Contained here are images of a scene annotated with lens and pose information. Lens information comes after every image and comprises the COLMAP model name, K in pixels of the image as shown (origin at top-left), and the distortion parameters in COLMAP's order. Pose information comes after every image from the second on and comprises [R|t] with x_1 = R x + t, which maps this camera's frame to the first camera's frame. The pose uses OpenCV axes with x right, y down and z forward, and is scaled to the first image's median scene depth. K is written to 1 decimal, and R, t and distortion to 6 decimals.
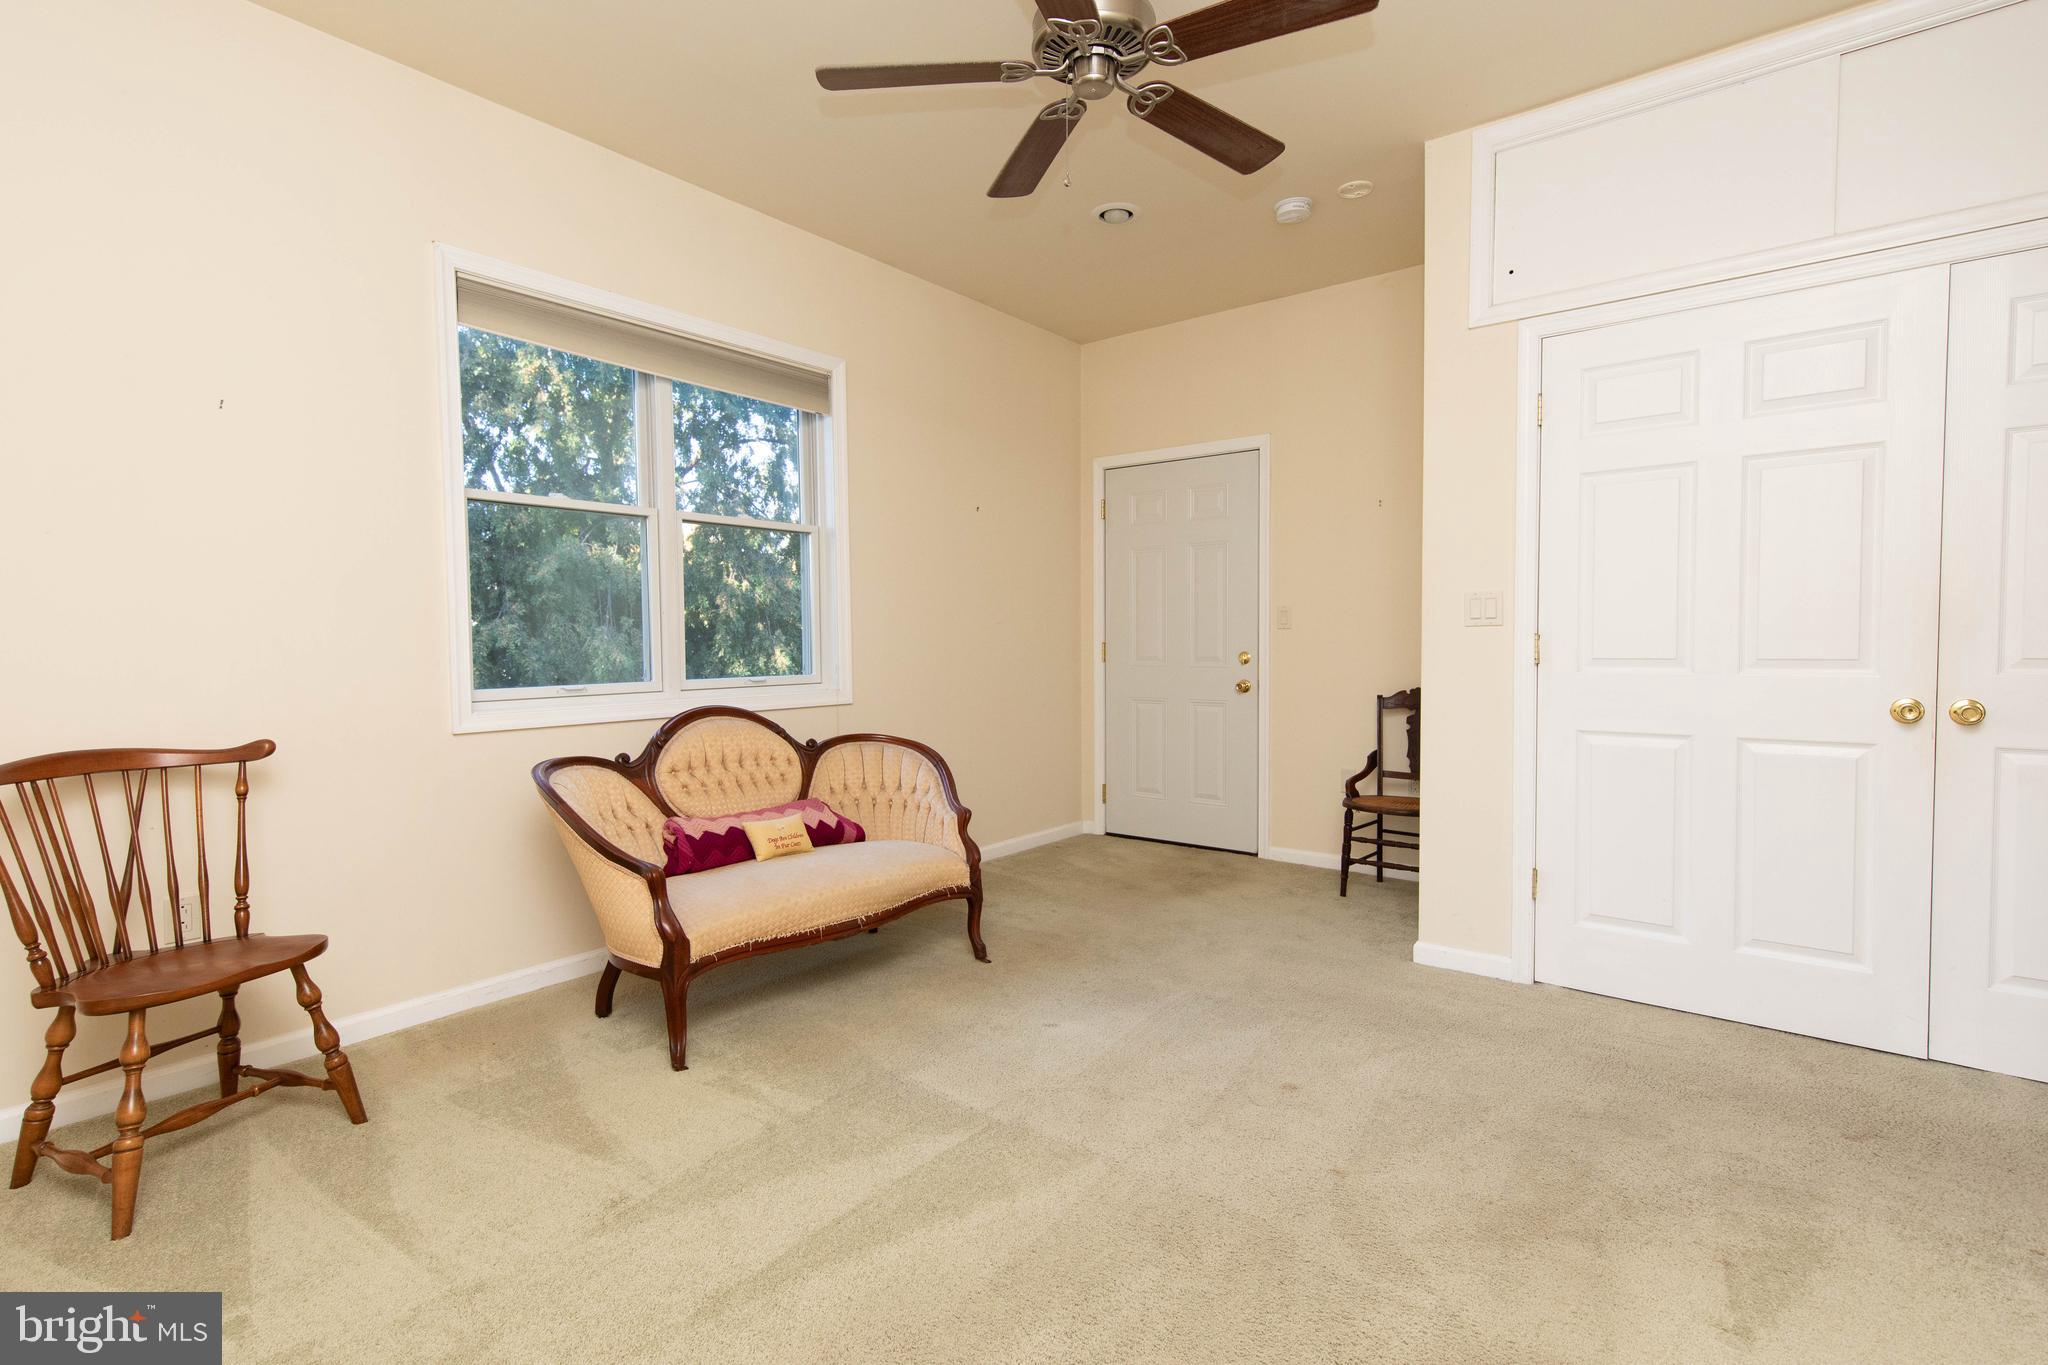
lens RADIAL K [[943.5, 0, 1035.5], [0, 943.5, 681.1], [0, 0, 1]] dist [0.009540, 0.000053]
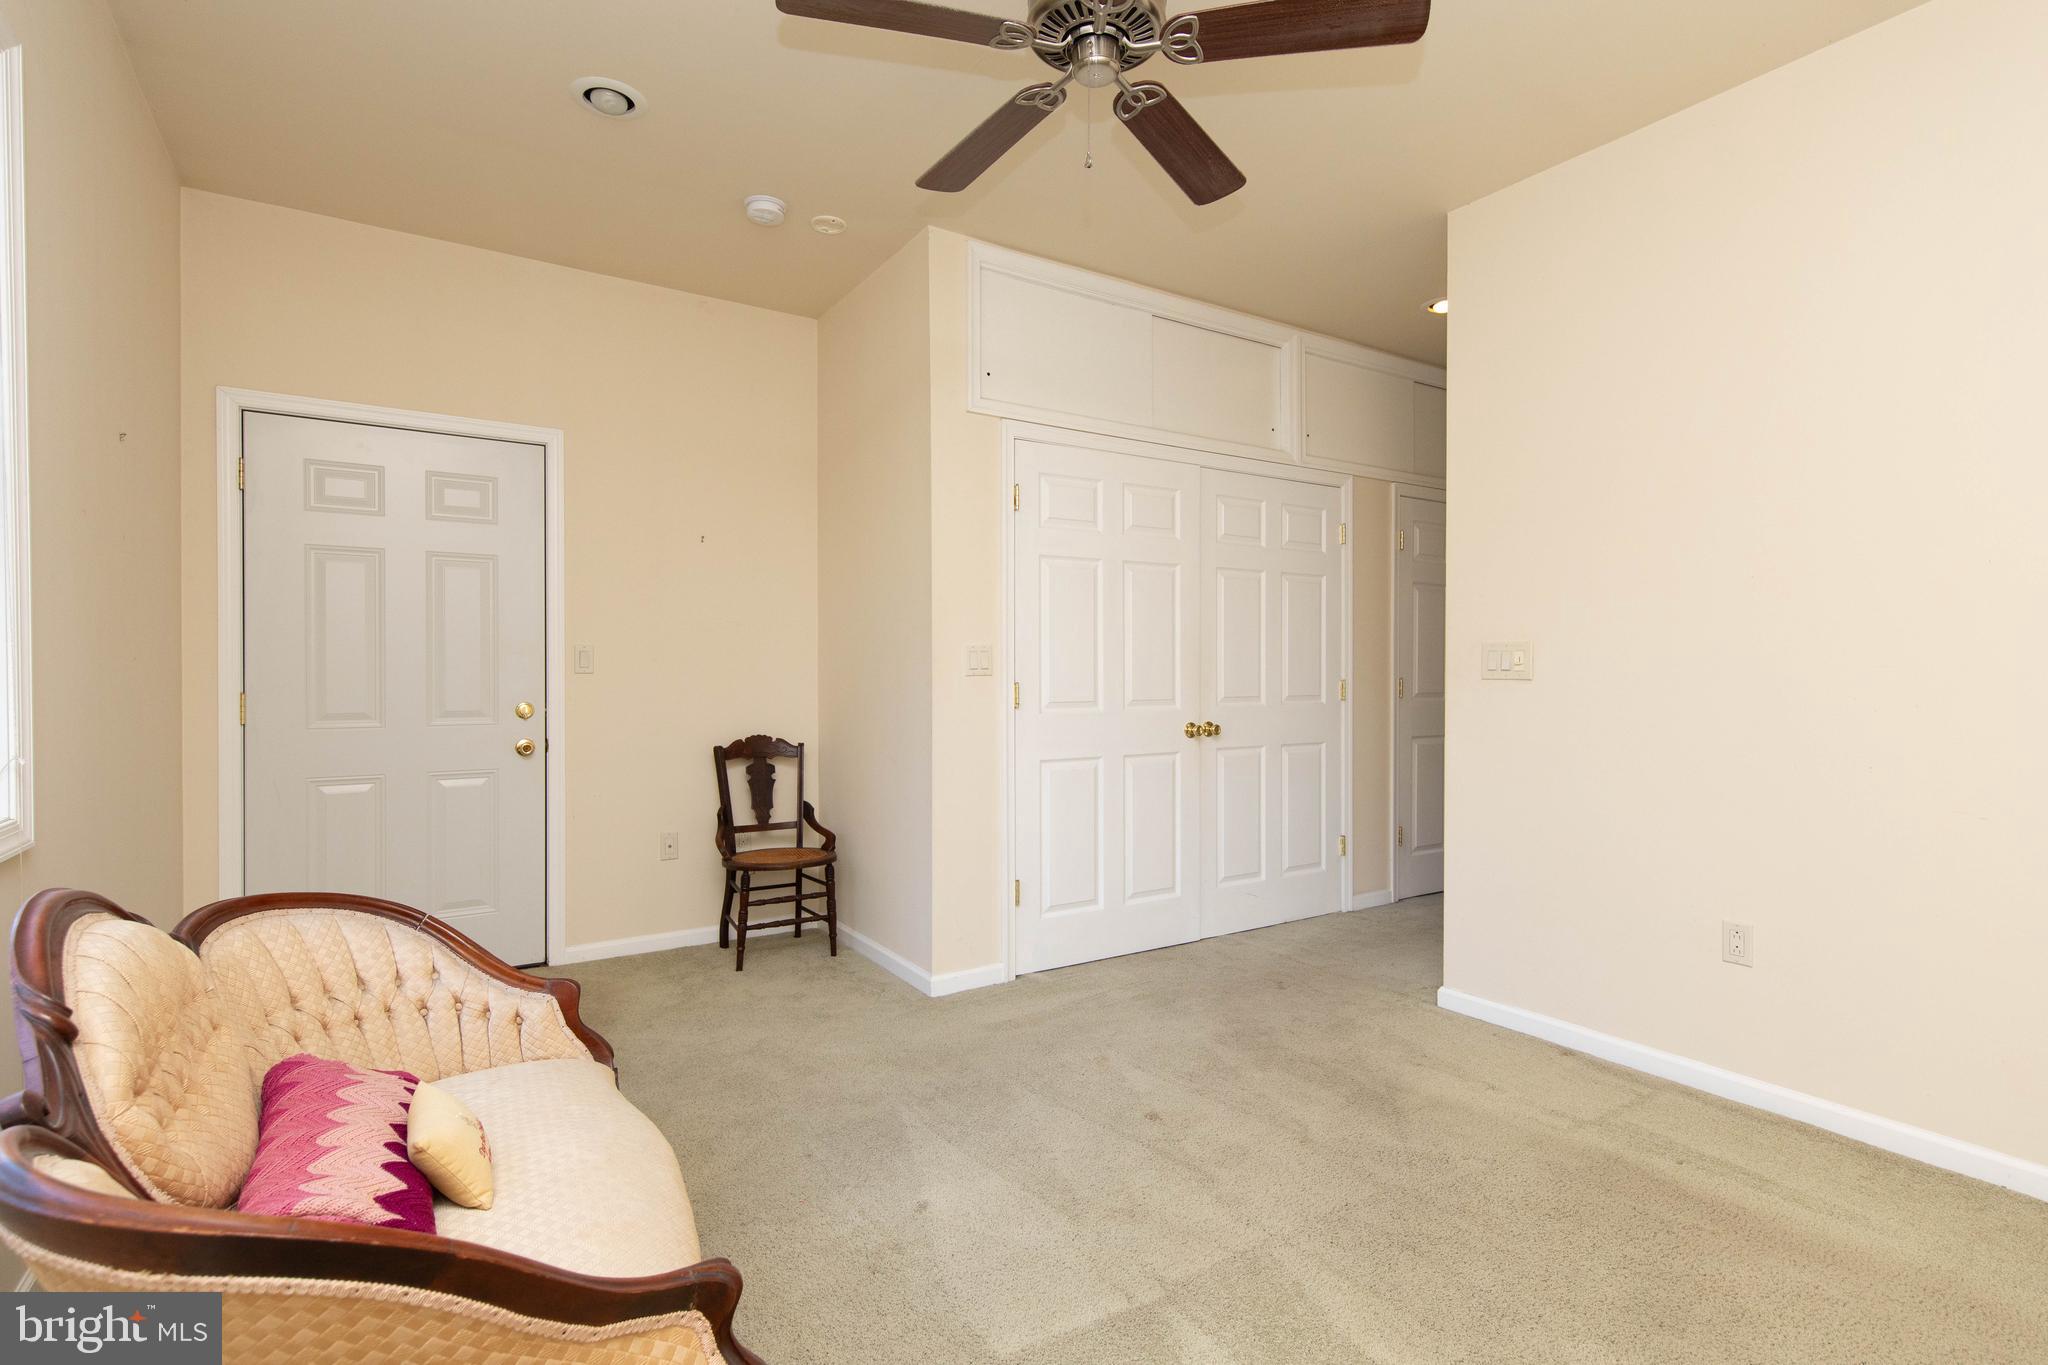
lens RADIAL K [[943.5, 0, 1030.5], [0, 943.5, 683.0], [0, 0, 1]] dist [0.009540, 0.000053]
pose [[0.347807, -0.002554, 0.937563, -0.571673], [0.040669, 0.999096, -0.012366, -0.033461], [-0.936684, 0.042431, 0.347597, 0.558487]]
